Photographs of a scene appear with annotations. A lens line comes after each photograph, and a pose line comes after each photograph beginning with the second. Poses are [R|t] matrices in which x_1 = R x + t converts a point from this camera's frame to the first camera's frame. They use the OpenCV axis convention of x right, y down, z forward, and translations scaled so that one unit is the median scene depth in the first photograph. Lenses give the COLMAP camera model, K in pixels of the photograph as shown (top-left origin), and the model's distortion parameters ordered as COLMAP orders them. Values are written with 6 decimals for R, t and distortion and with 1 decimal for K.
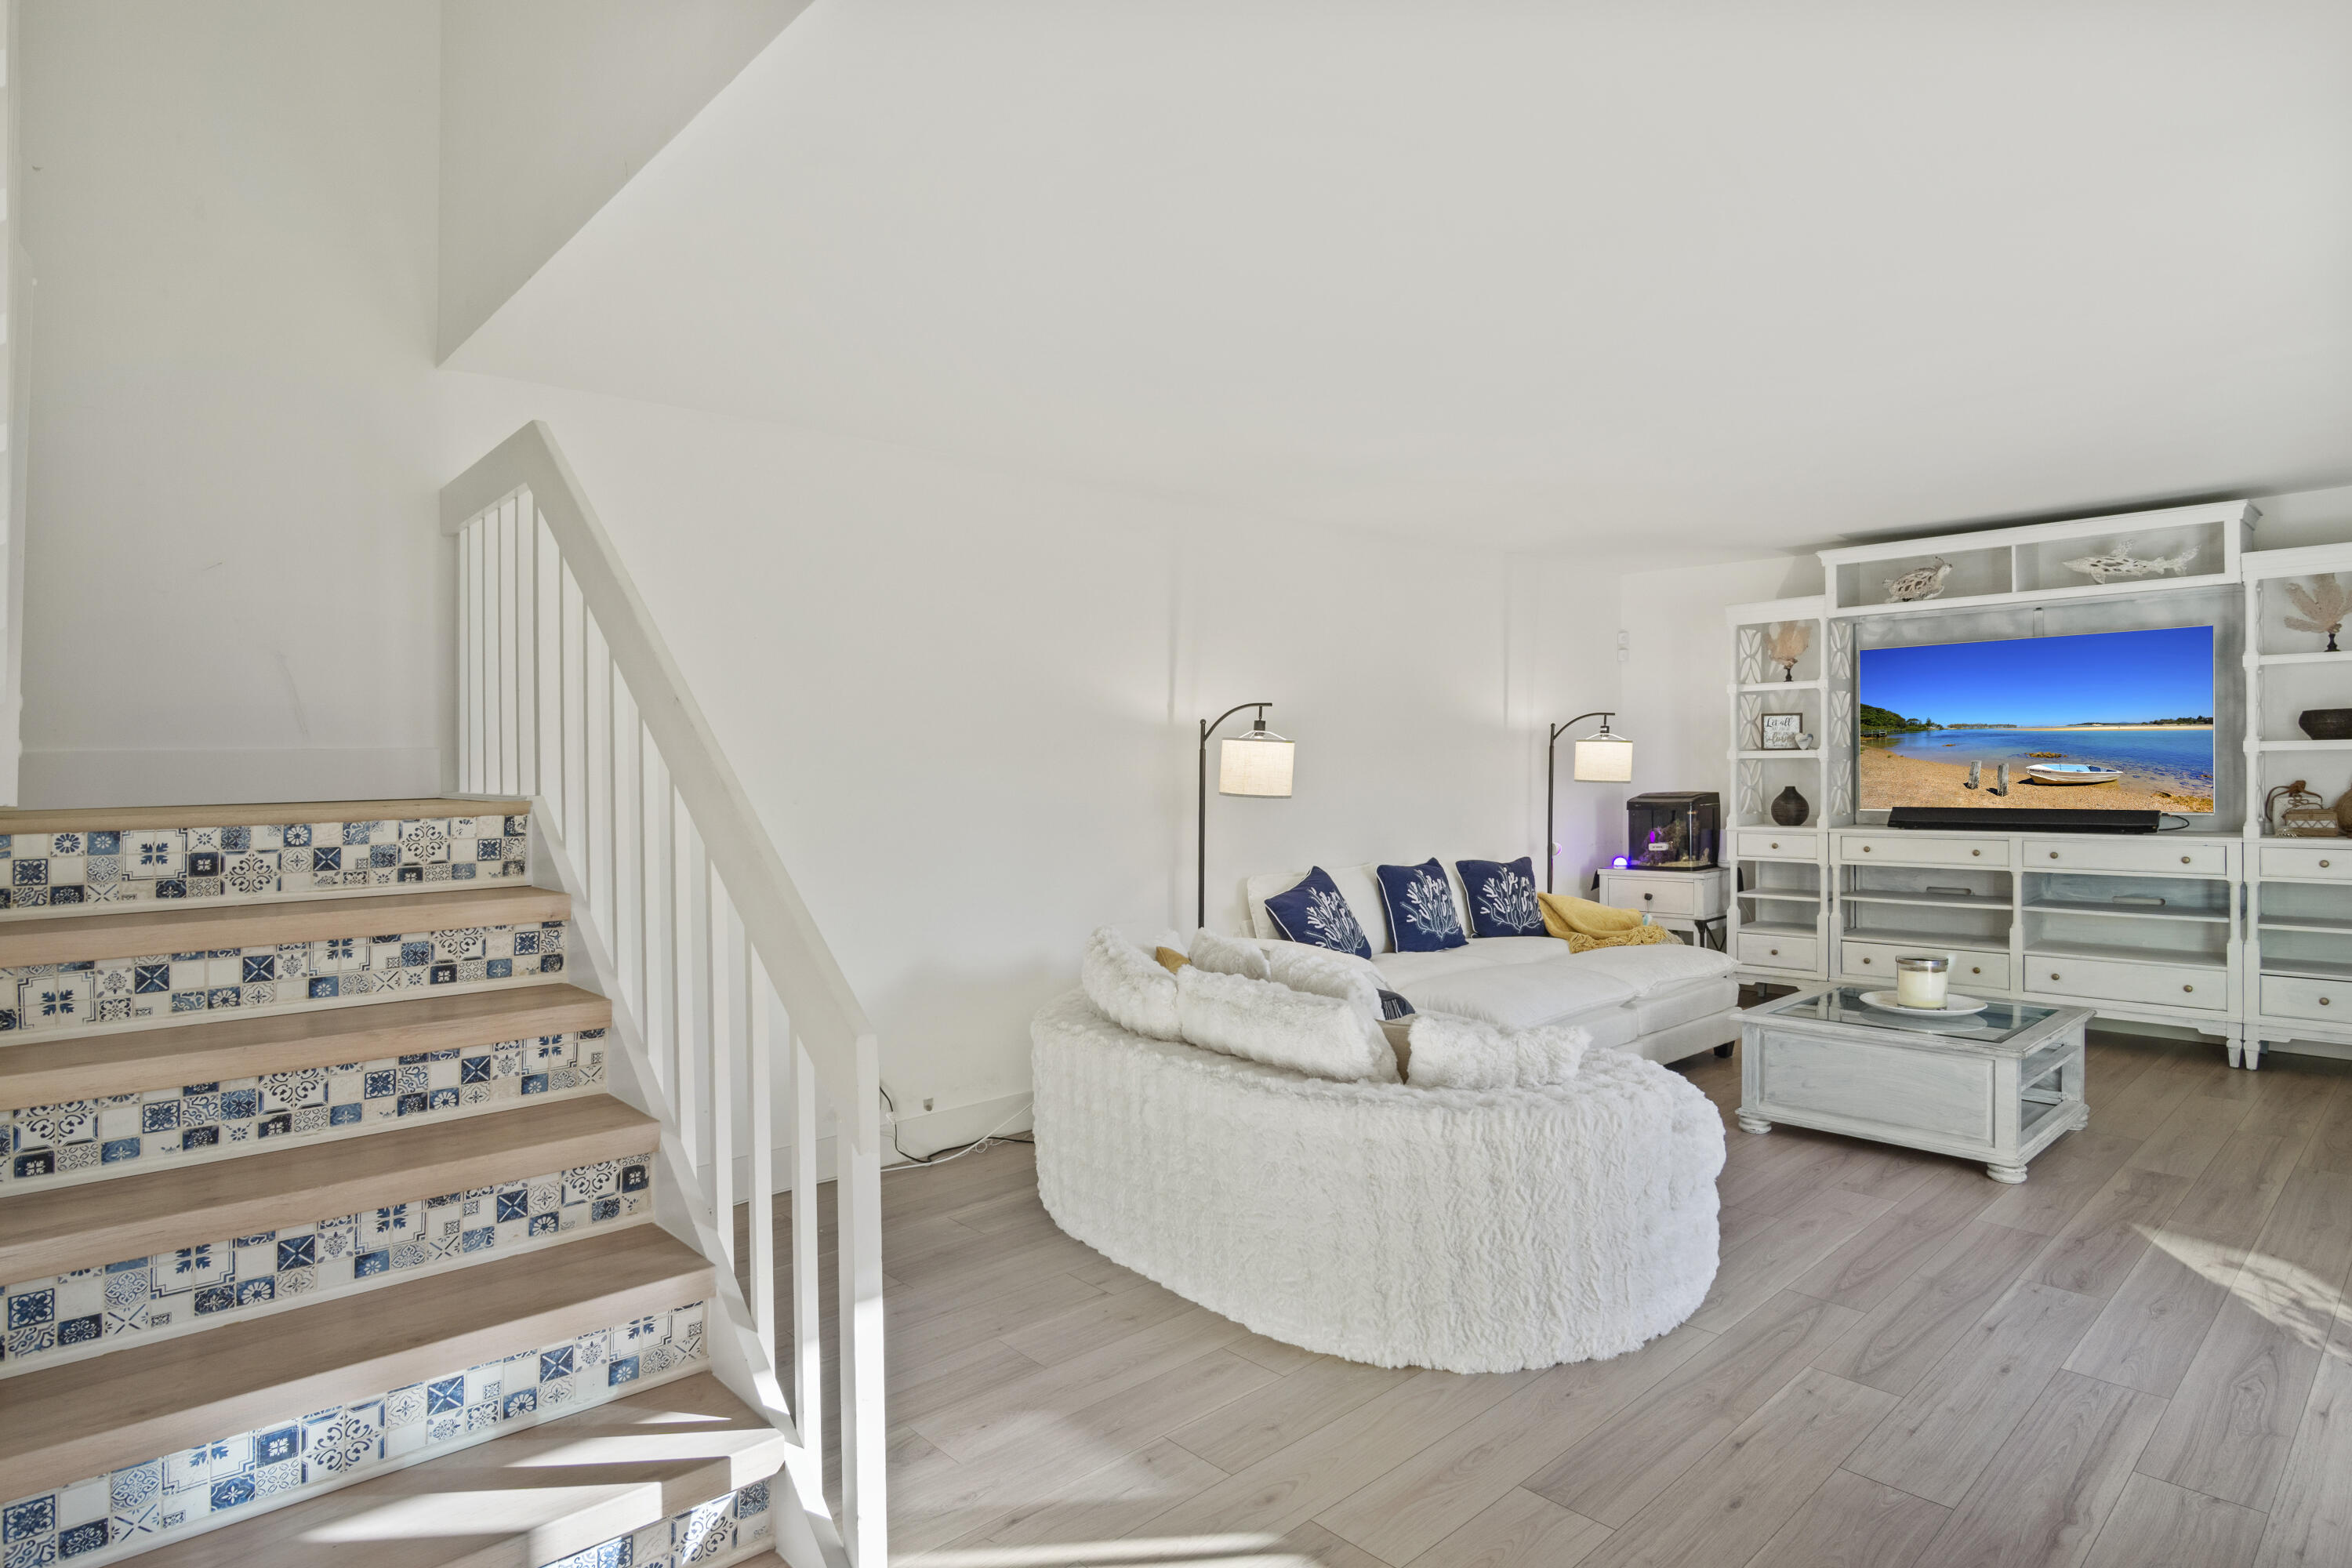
lens RADIAL K [[1257.7, 0, 1176.1], [0, 1257.7, 769.4], [0, 0, 1]] dist [-0.021723, 0.000491]
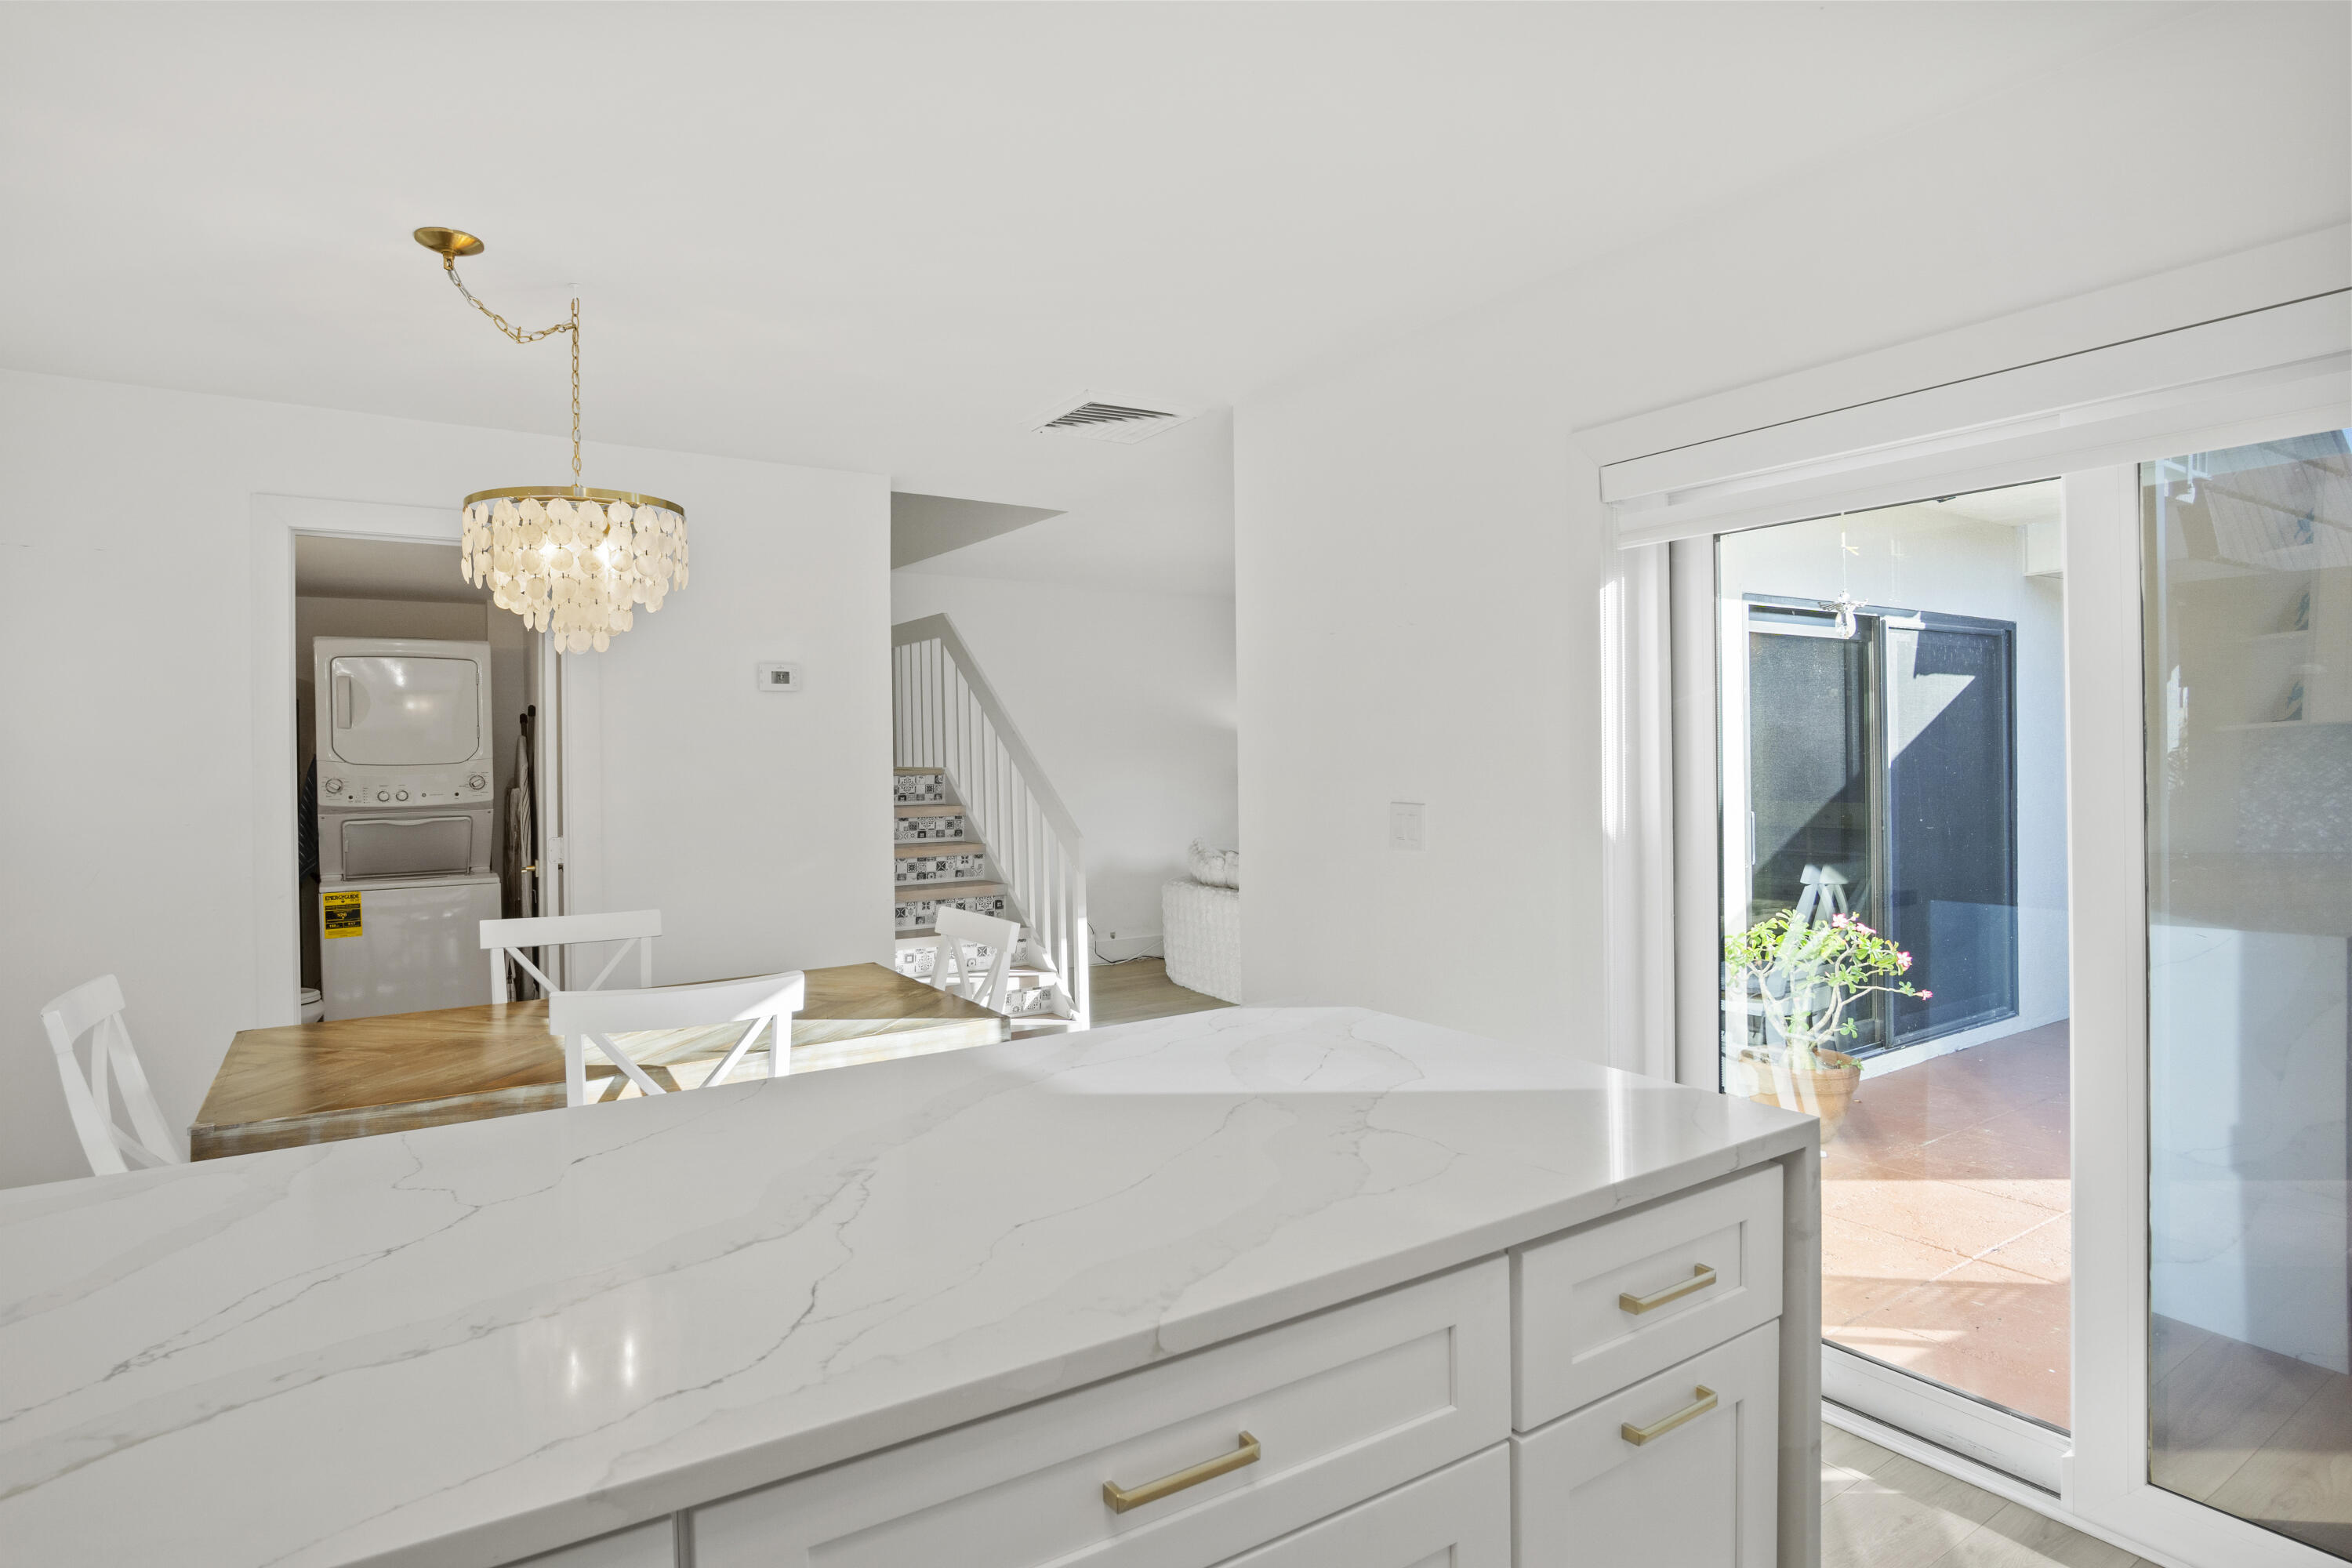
lens RADIAL K [[1257.7, 0, 1176.1], [0, 1257.7, 769.4], [0, 0, 1]] dist [-0.021723, 0.000491]
pose [[0.987764, -0.002667, -0.155930, 0.353392], [0.003367, 0.999985, 0.004225, 0.019401], [0.155917, -0.004699, 0.987759, -1.538705]]
